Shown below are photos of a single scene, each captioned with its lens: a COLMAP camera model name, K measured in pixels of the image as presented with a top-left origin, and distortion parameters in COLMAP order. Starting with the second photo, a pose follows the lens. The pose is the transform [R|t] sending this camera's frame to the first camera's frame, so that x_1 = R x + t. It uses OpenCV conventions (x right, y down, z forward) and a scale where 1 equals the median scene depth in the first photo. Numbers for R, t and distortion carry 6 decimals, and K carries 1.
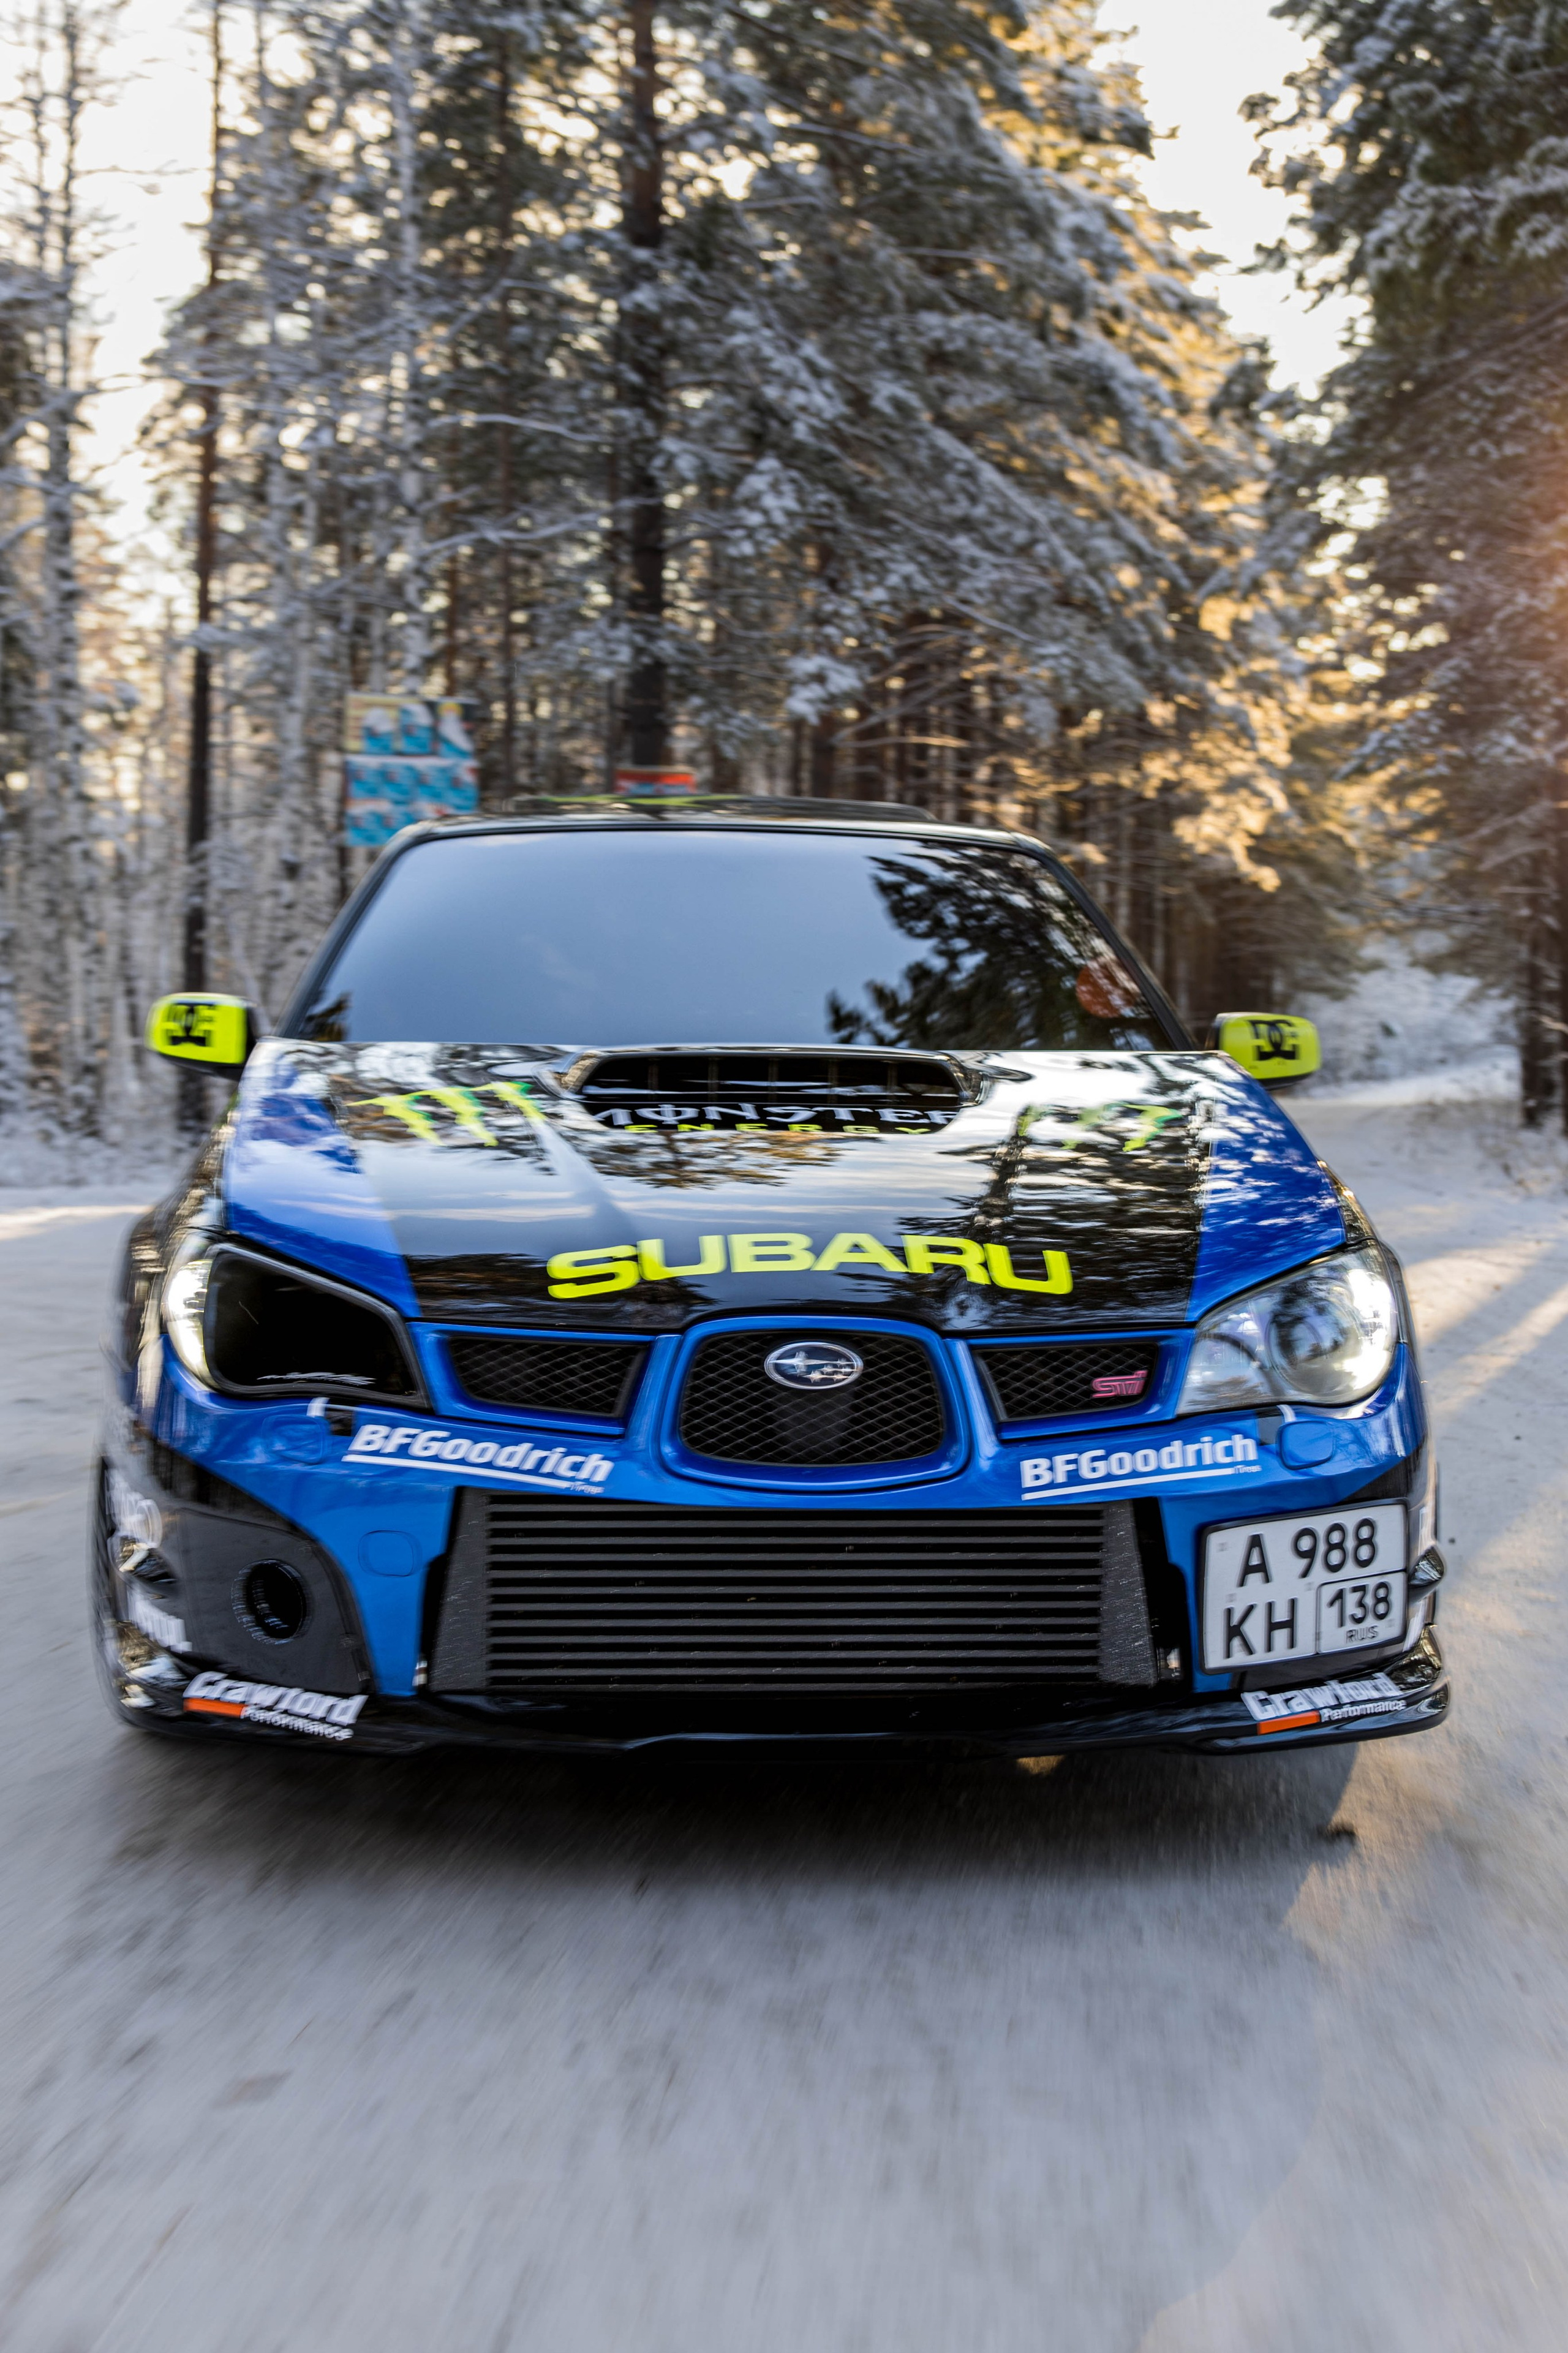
lens RADIAL K [[3023.6, 0, 784.0], [0, 3023.6, 1176.5], [0, 0, 1]] dist [-0.006889, -0.001731]
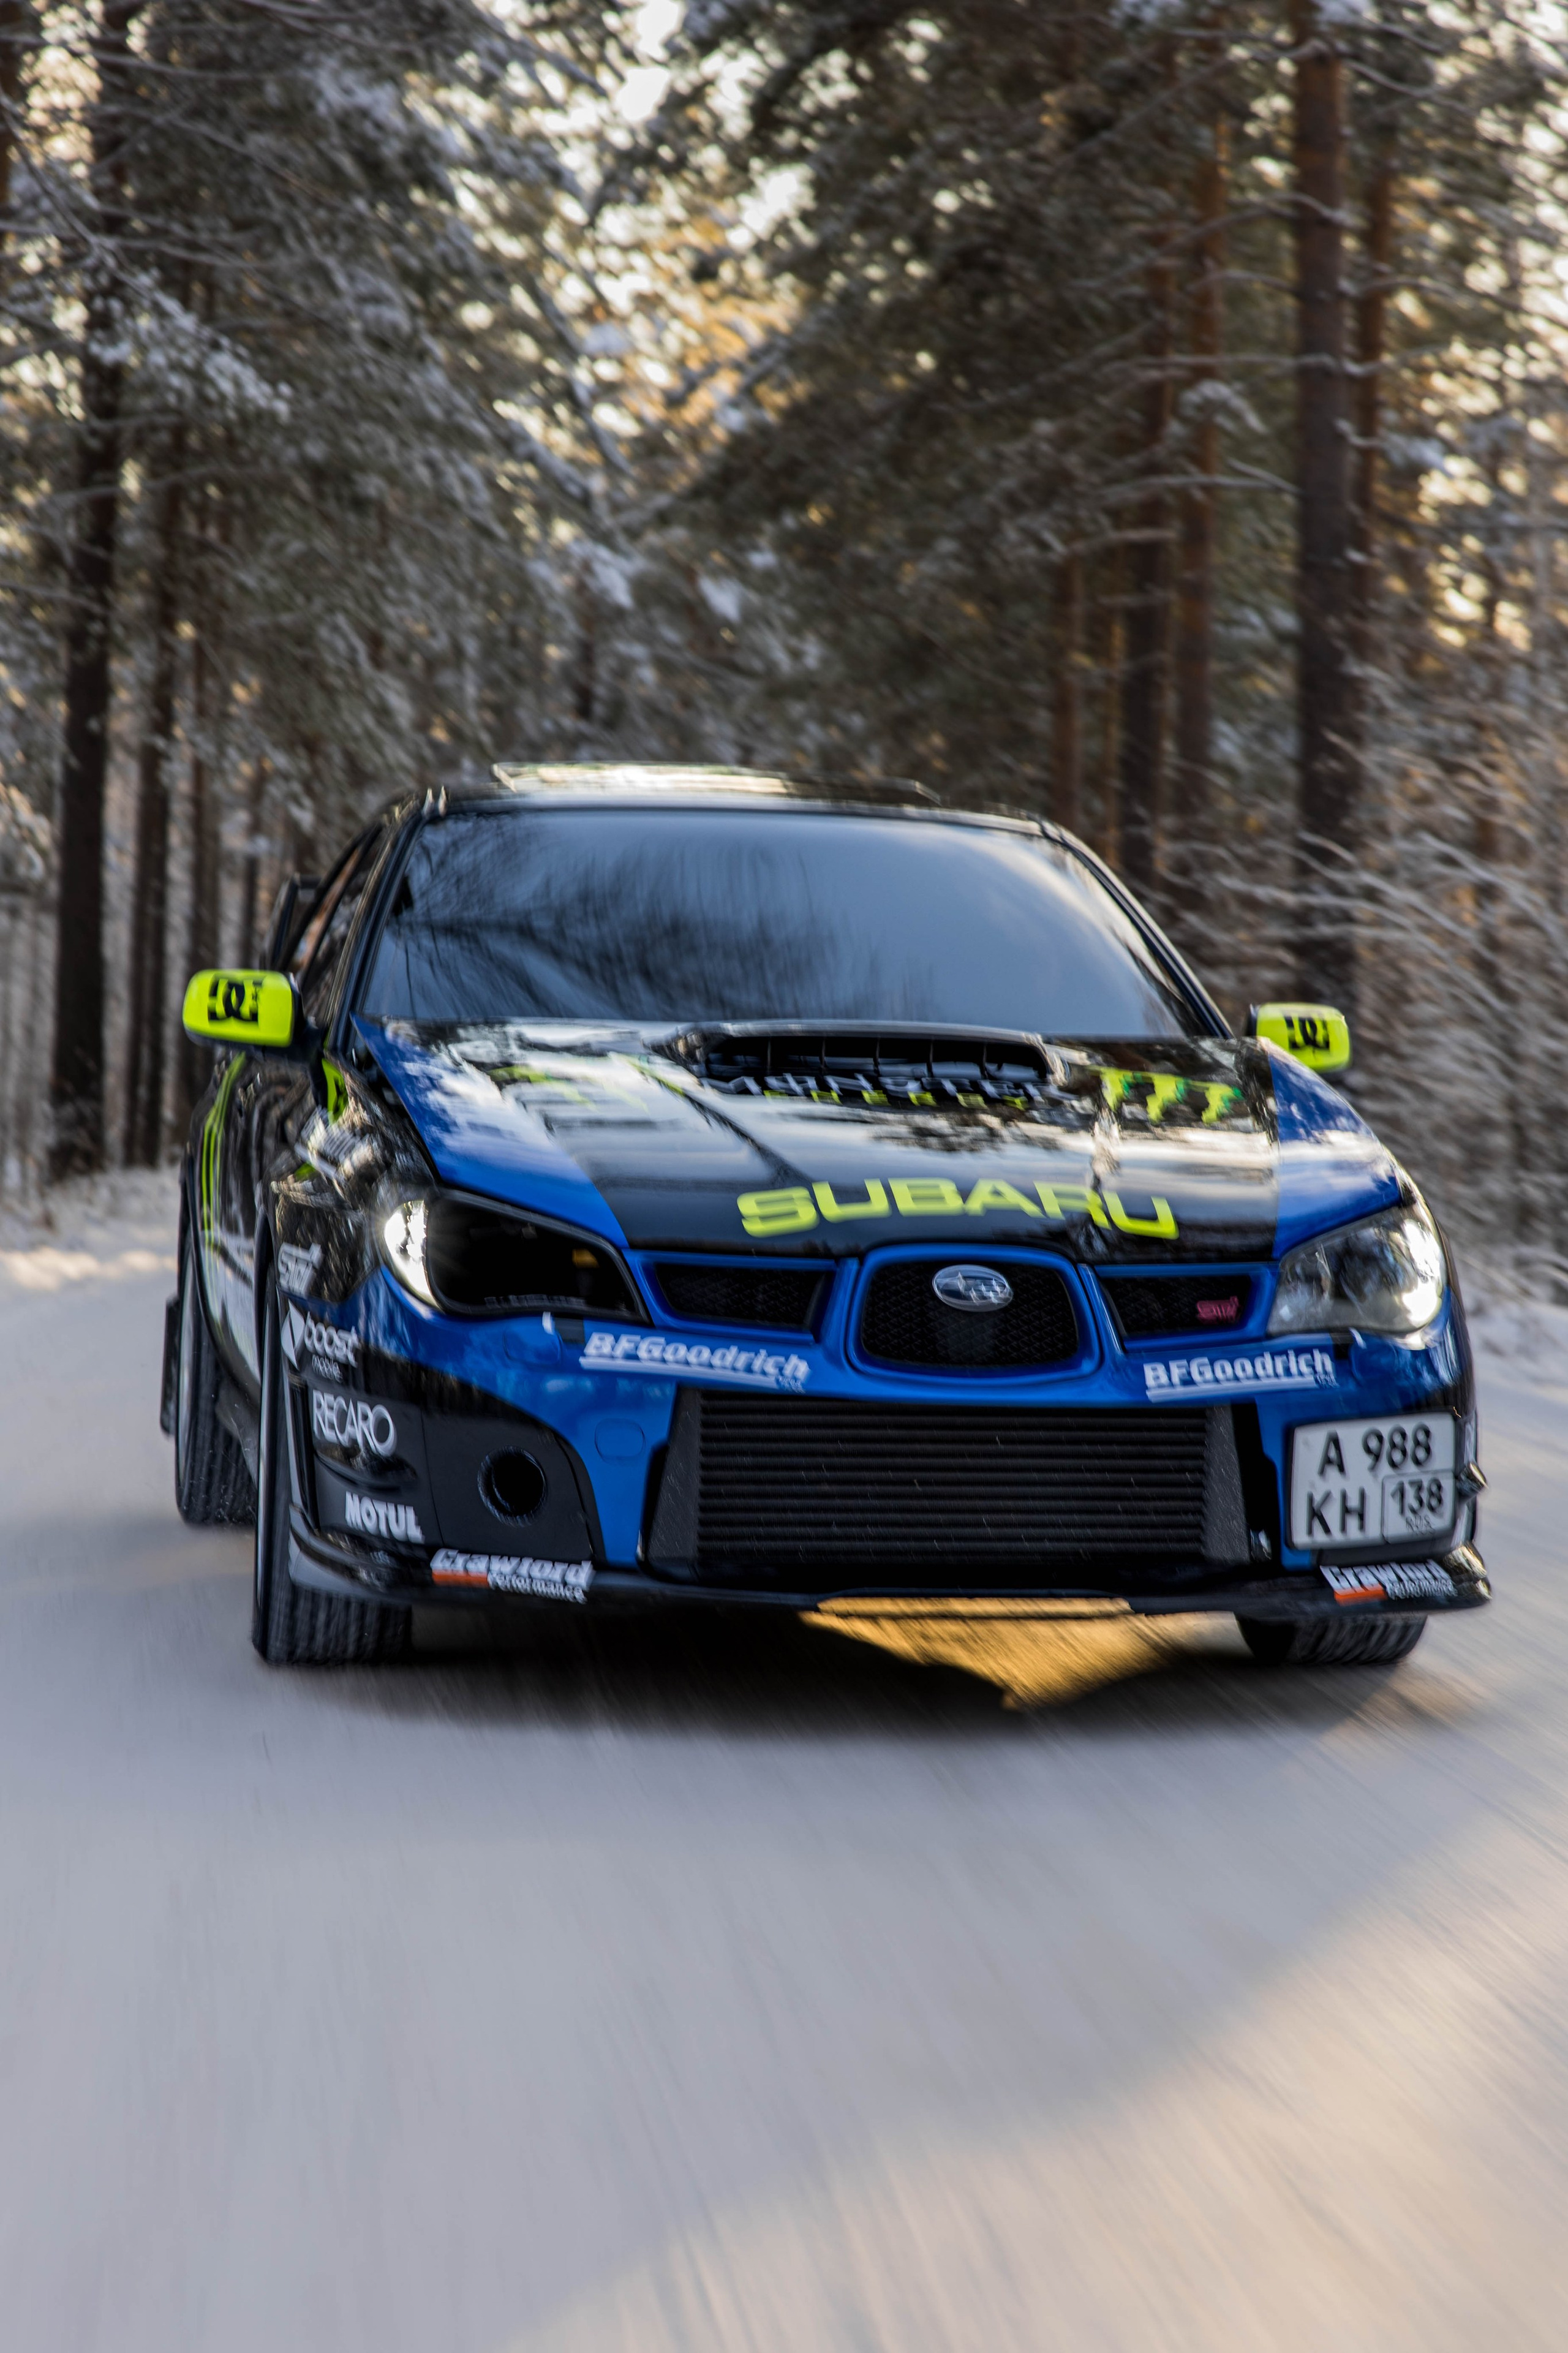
lens RADIAL K [[5594.8, 0, 784.0], [0, 5594.8, 1176.5], [0, 0, 1]] dist [-0.069217, -0.248812]
pose [[0.994425, 0.008327, 0.105113, -0.290914], [-0.005288, 0.999561, -0.029157, 0.082513], [-0.105310, 0.028439, 0.994033, -1.166908]]
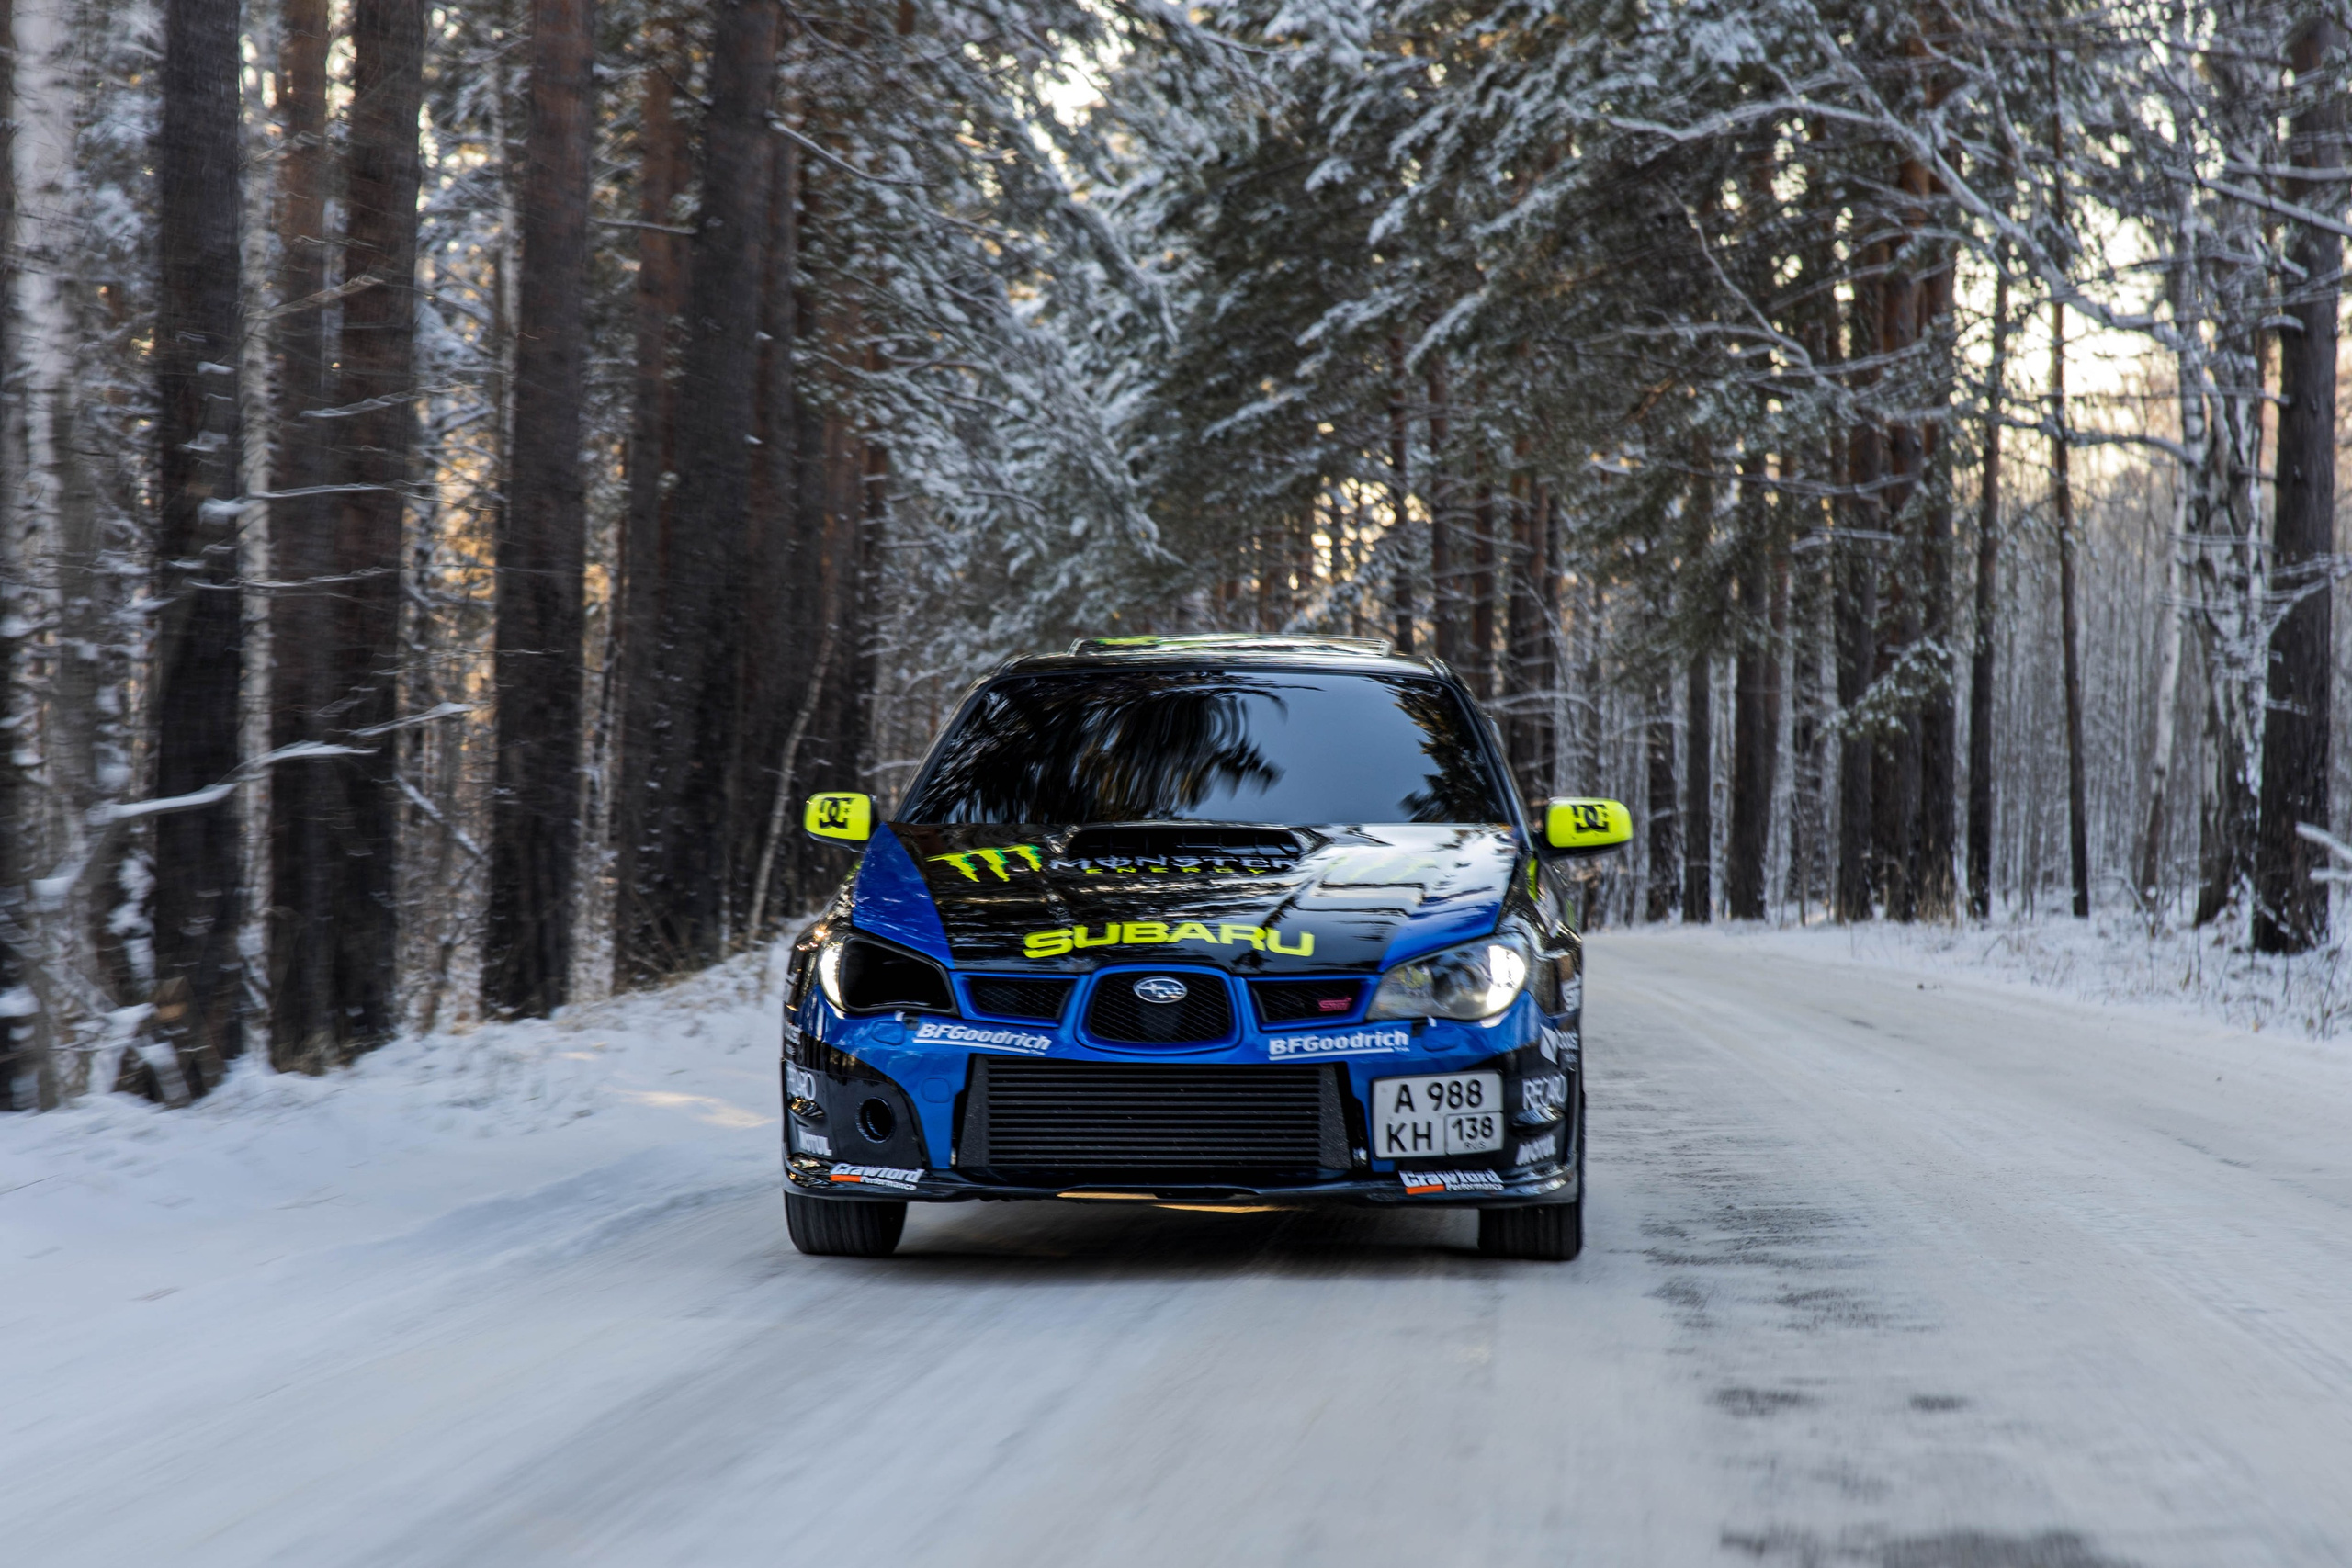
lens RADIAL K [[6934.1, 0, 1057.6], [0, 6934.1, 781.9], [0, 0, 1]] dist [-0.022386, -1.087506]
pose [[0.986656, -0.009608, -0.162538, 0.630703], [0.000197, 0.998327, -0.057819, 0.177897], [0.162821, 0.057016, 0.985007, -3.165394]]
